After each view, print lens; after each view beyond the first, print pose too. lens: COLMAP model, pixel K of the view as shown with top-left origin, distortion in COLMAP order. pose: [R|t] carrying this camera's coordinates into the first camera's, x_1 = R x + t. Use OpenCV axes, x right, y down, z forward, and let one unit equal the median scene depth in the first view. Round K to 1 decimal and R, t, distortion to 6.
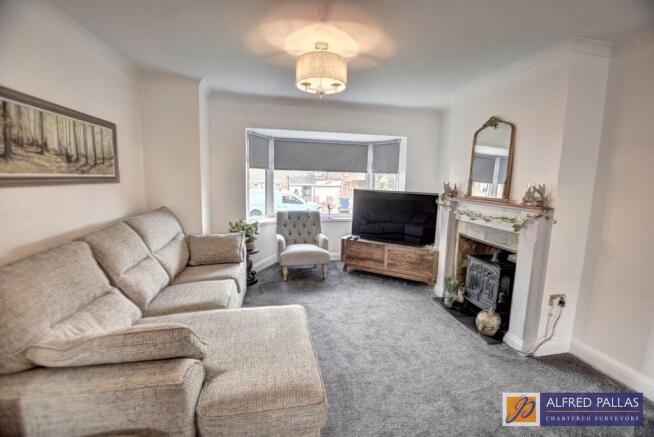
lens RADIAL K [[292.0, 0, 329.6], [0, 292.0, 216.2], [0, 0, 1]] dist [-0.002185, 0.000042]
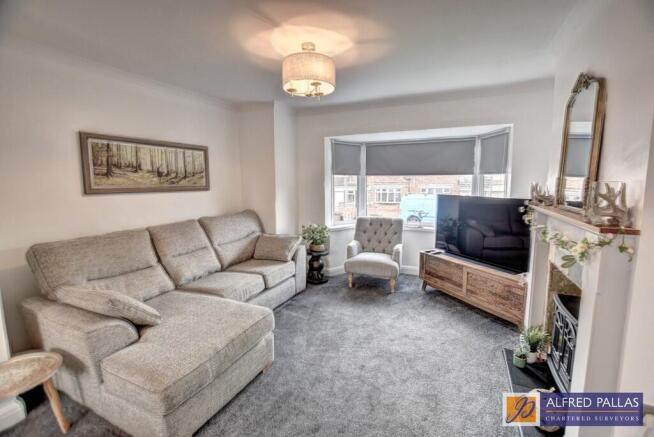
lens RADIAL K [[287.4, 0, 328.1], [0, 287.4, 214.6], [0, 0, 1]] dist [-0.001127, -0.000132]
pose [[0.818260, 0.036763, -0.573672, 0.351107], [-0.051072, 0.998656, -0.008849, -0.013150], [0.572576, 0.036539, 0.819037, 0.163379]]
